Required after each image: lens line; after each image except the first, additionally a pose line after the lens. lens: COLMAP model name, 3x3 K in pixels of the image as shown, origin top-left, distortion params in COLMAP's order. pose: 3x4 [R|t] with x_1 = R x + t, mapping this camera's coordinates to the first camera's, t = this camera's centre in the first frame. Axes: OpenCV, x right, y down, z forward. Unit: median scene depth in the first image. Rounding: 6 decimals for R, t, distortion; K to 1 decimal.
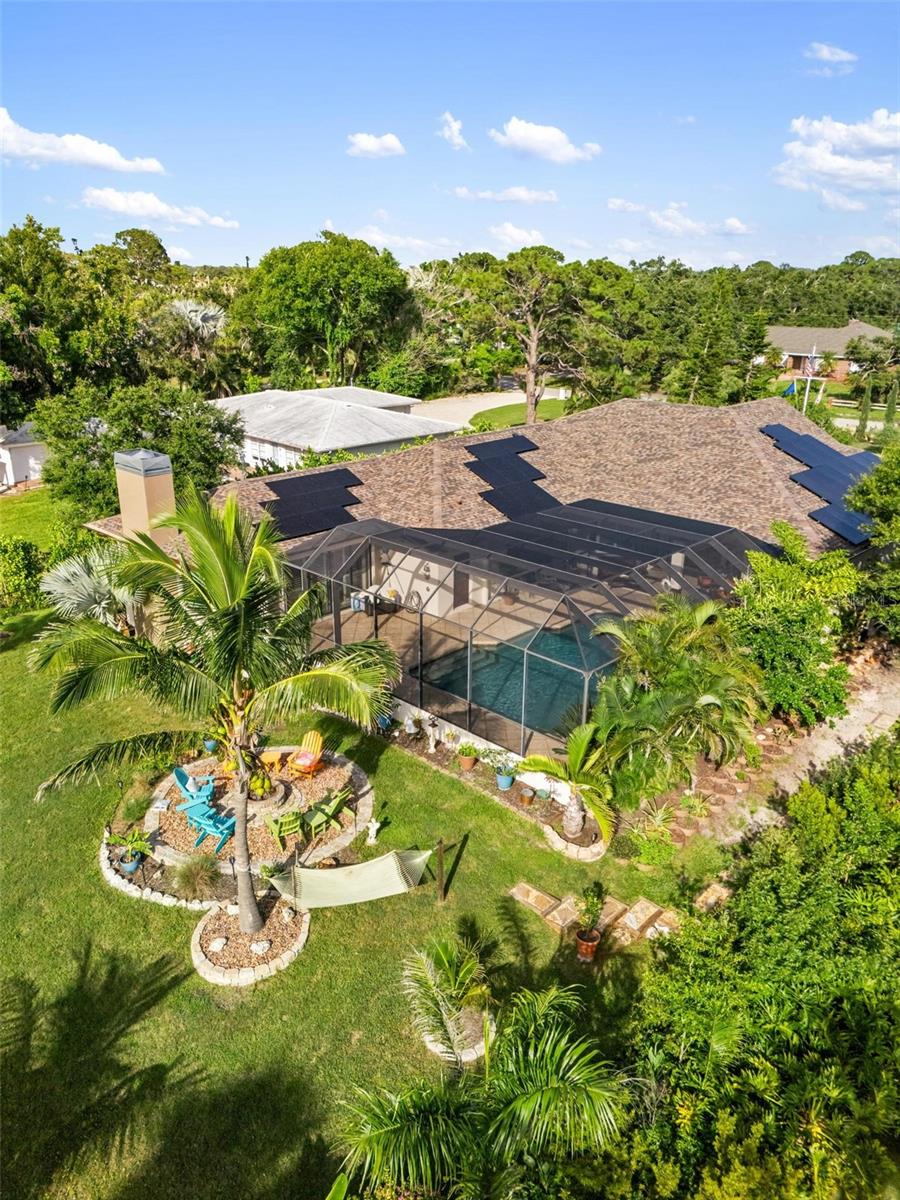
lens RADIAL K [[872.3, 0, 450.0], [0, 872.3, 600.0], [0, 0, 1]] dist [0.008119, 0.039290]
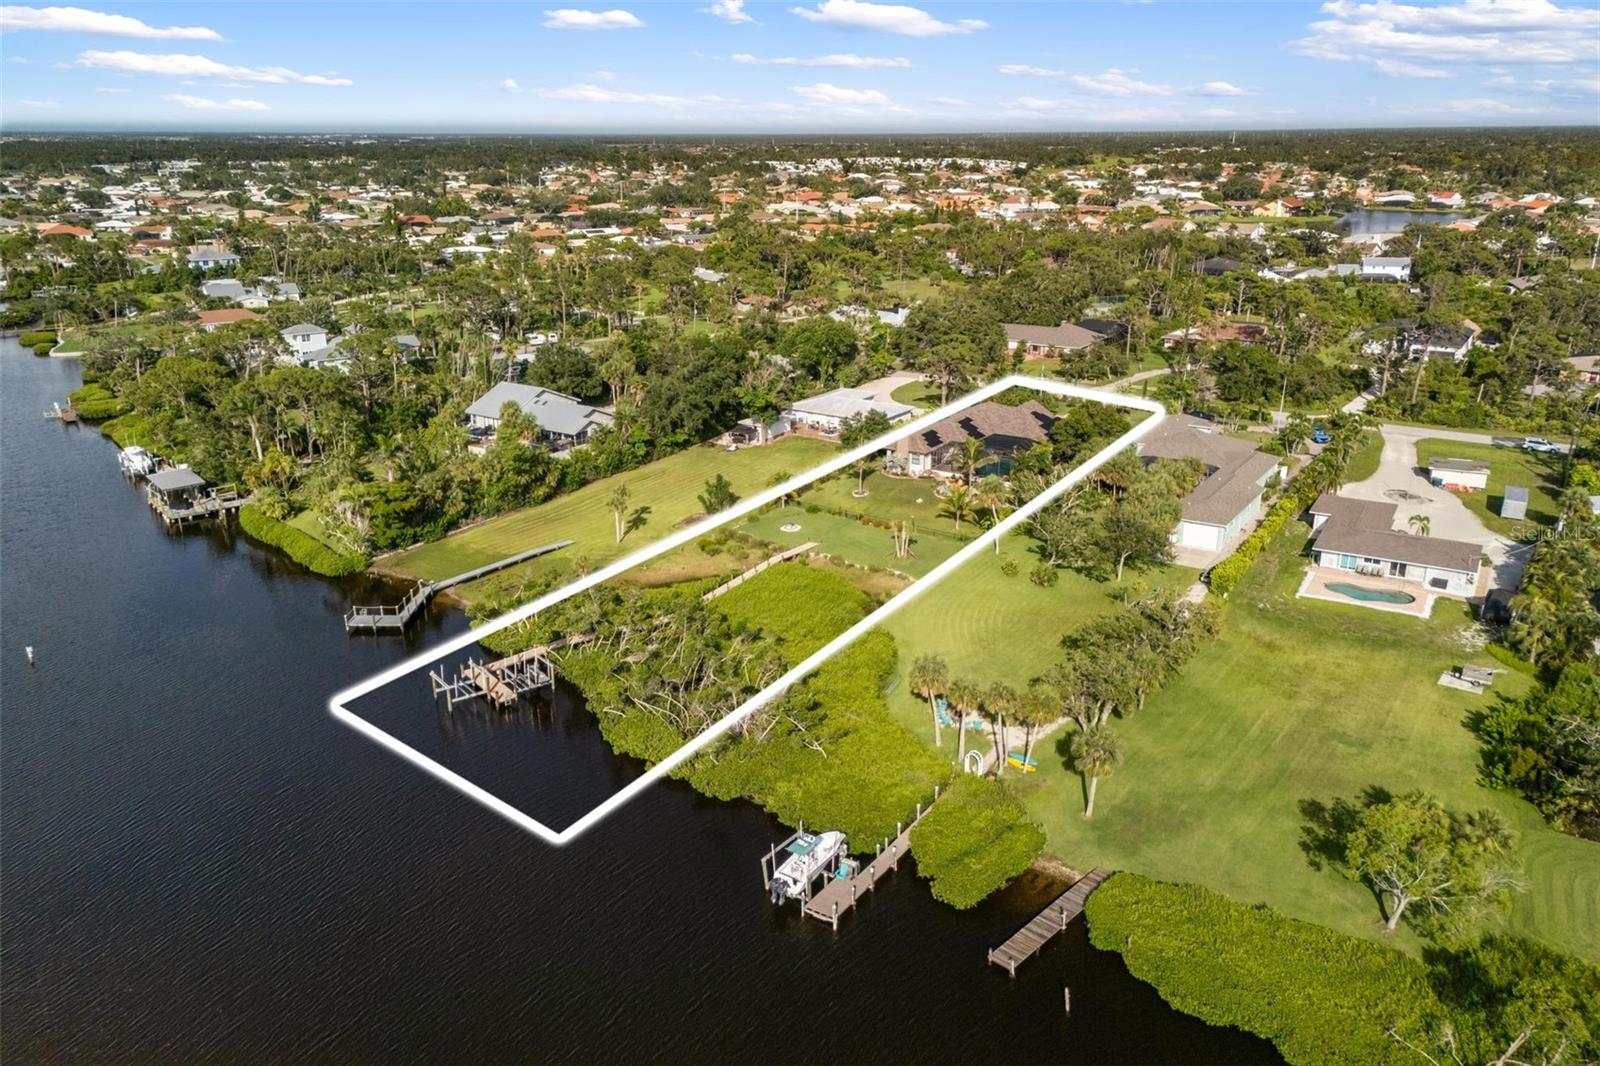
lens RADIAL K [[1154.5, 0, 800.0], [0, 1154.5, 533.0], [0, 0, 1]] dist [0.049445, -0.047507]
pose [[0.983832, -0.072769, 0.163641, -0.758924], [0.077278, 0.996781, -0.021350, 0.181354], [-0.161561, 0.033651, 0.986289, -1.923079]]
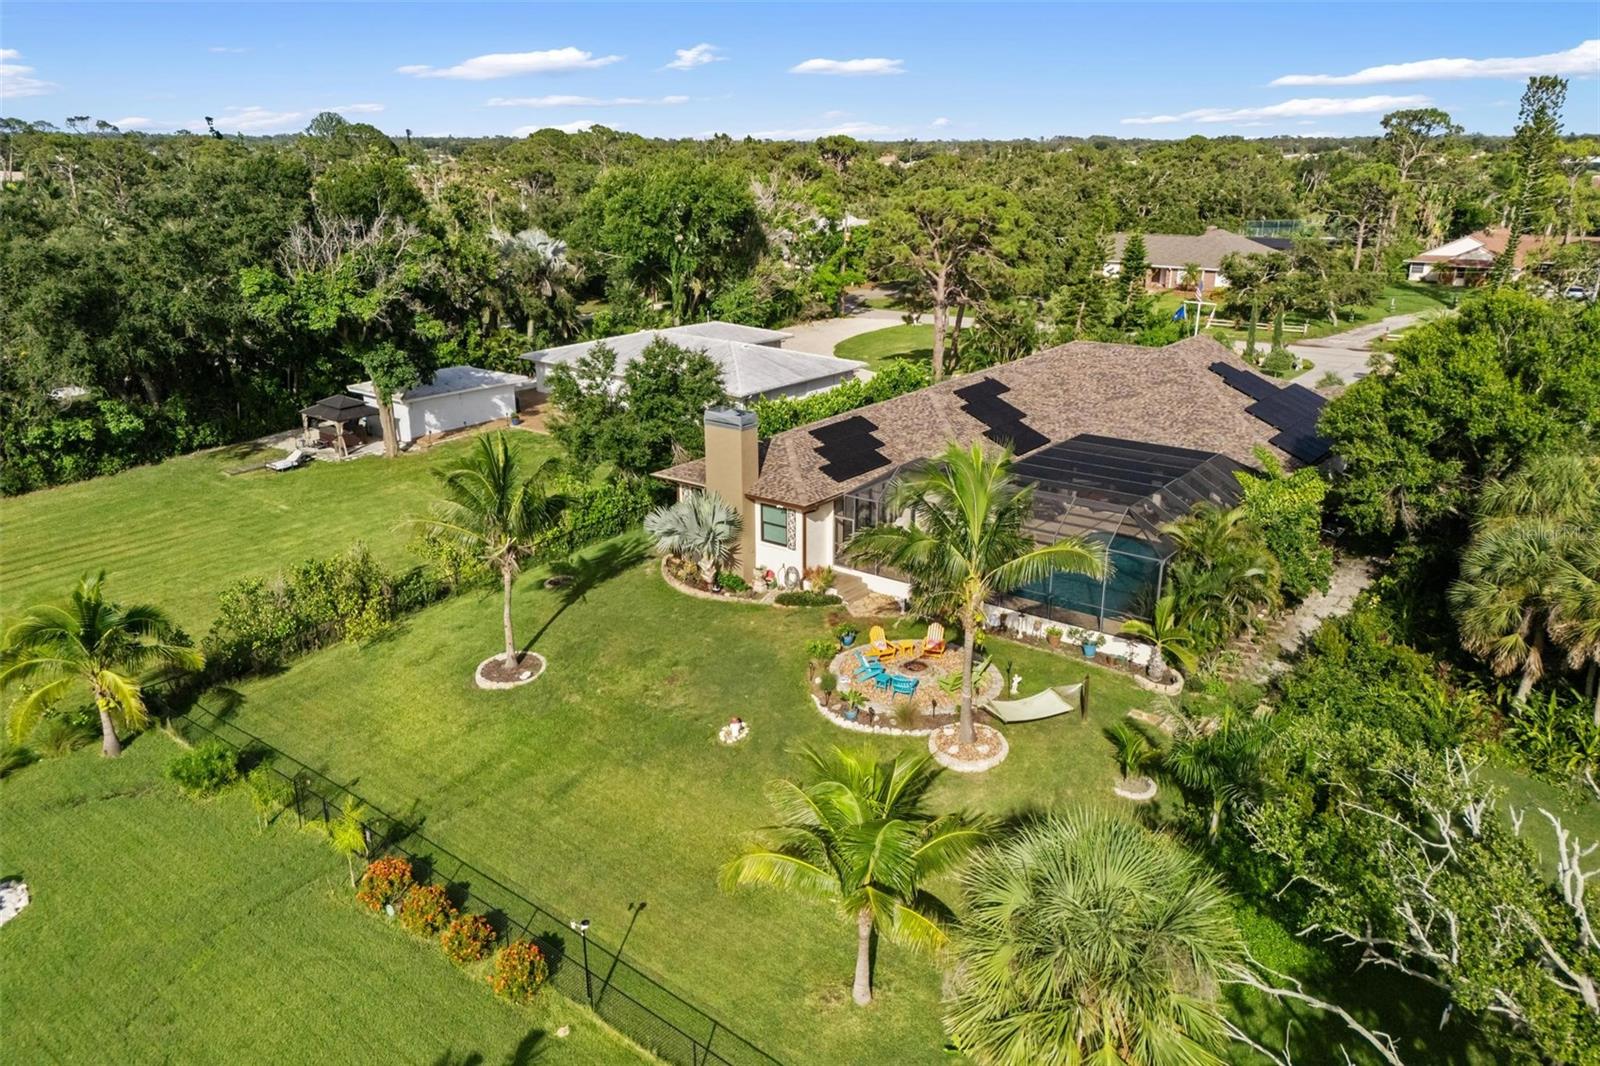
lens RADIAL K [[1154.5, 0, 800.0], [0, 1154.5, 533.0], [0, 0, 1]] dist [0.049445, -0.047507]
pose [[0.992937, -0.045233, 0.109684, -0.172862], [0.048811, 0.998353, -0.030157, 0.019361], [-0.108139, 0.035297, 0.993509, -0.216356]]
